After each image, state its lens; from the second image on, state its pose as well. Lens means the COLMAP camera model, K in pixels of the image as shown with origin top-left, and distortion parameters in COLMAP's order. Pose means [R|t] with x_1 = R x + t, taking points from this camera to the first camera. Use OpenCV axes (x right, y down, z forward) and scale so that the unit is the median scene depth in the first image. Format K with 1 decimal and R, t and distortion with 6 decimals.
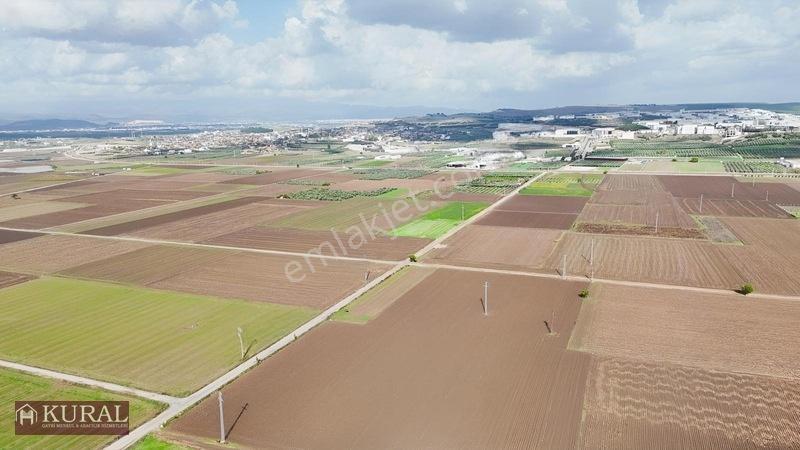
lens RADIAL K [[588.8, 0, 403.1], [0, 588.8, 225.6], [0, 0, 1]] dist [0.076541, -0.078249]
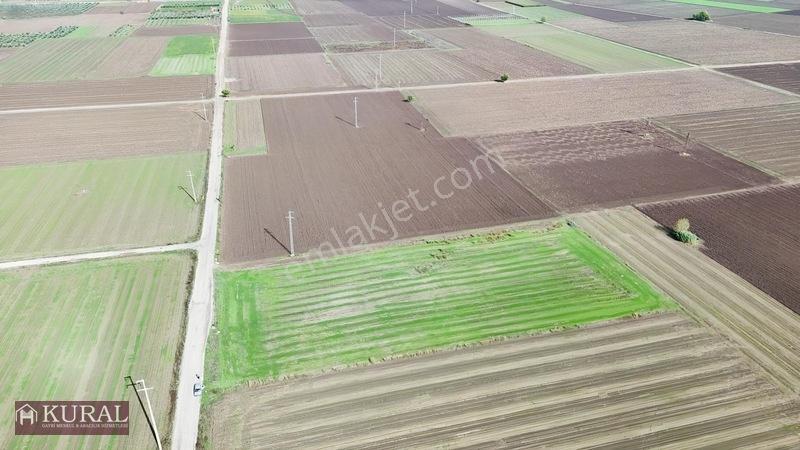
lens RADIAL K [[588.8, 0, 403.1], [0, 588.8, 225.6], [0, 0, 1]] dist [0.076541, -0.078249]
pose [[0.807457, -0.253445, 0.532709, -0.162877], [0.103548, 0.949880, 0.294966, 0.002005], [-0.580768, -0.183011, 0.793231, 0.005233]]
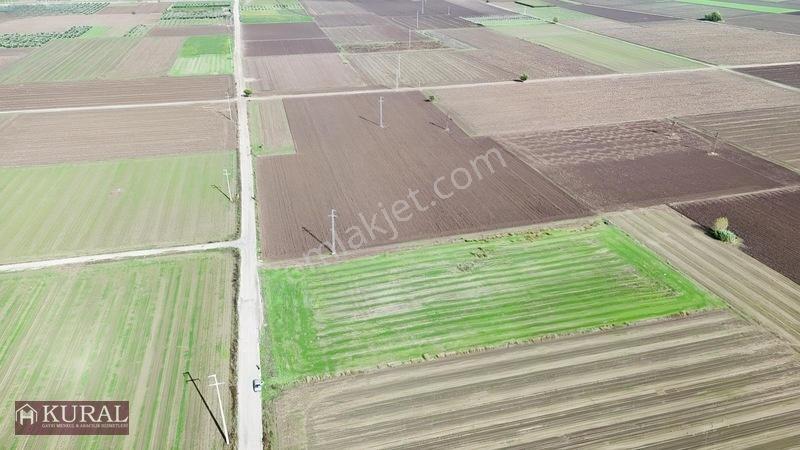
lens RADIAL K [[588.8, 0, 403.1], [0, 588.8, 225.6], [0, 0, 1]] dist [0.076541, -0.078249]
pose [[0.808071, -0.252086, 0.532422, -0.177767], [0.102634, 0.950236, 0.294139, 0.000658], [-0.580075, -0.183041, 0.793731, 0.014032]]
